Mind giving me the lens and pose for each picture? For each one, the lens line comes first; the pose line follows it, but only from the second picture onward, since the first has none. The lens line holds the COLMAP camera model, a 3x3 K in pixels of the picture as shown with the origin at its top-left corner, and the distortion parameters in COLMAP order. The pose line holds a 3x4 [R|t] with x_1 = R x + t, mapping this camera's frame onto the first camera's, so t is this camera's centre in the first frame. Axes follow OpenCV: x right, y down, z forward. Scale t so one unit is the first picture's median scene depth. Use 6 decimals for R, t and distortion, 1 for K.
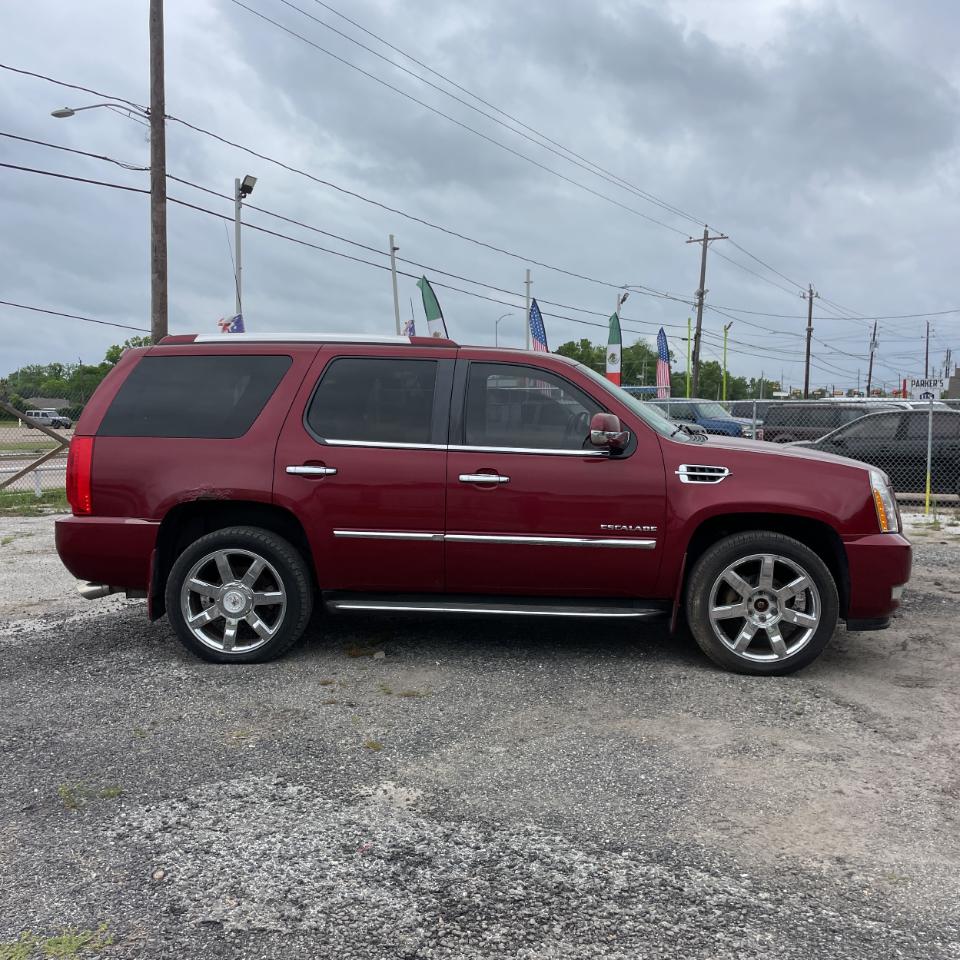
lens RADIAL K [[985.5, 0, 496.1], [0, 985.5, 444.4], [0, 0, 1]] dist [0.012837, 0.017077]
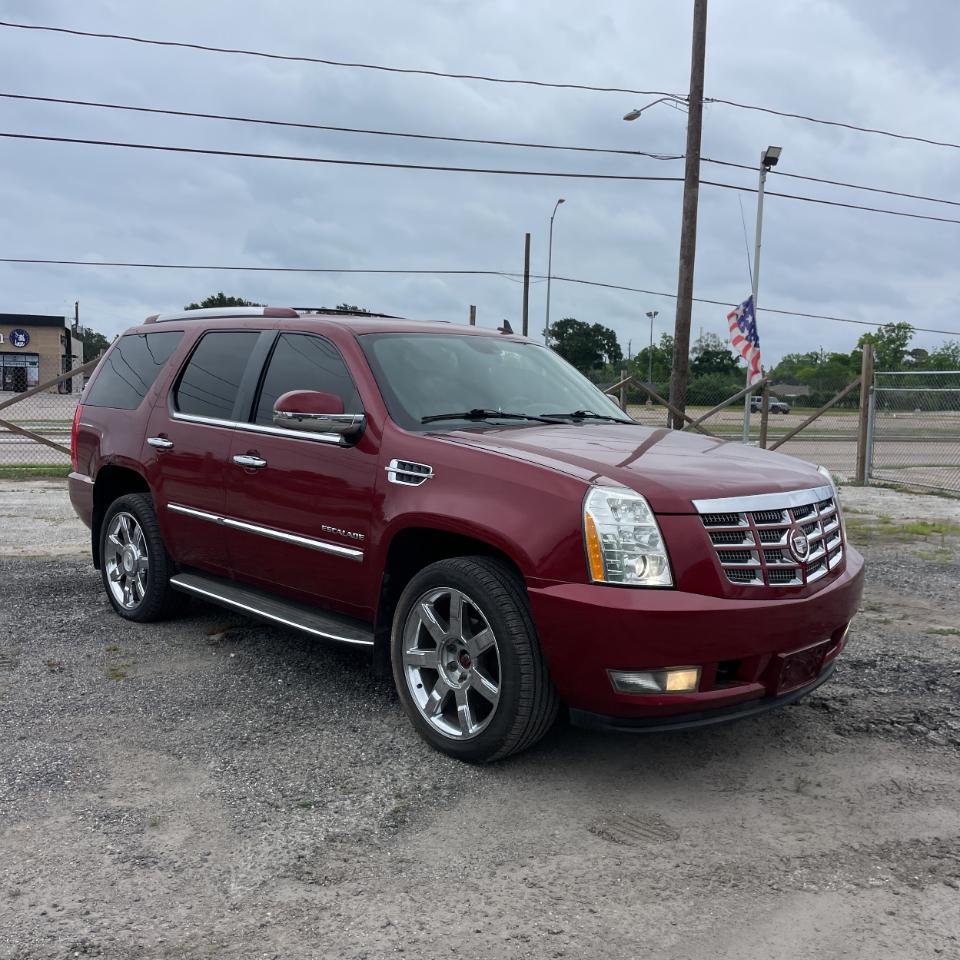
lens RADIAL K [[985.5, 0, 496.1], [0, 985.5, 444.4], [0, 0, 1]] dist [0.012837, 0.017077]
pose [[0.724805, 0.047595, -0.687308, 0.776968], [-0.039297, 0.998843, 0.027728, -0.015523], [0.687832, 0.006912, 0.725837, 0.490774]]
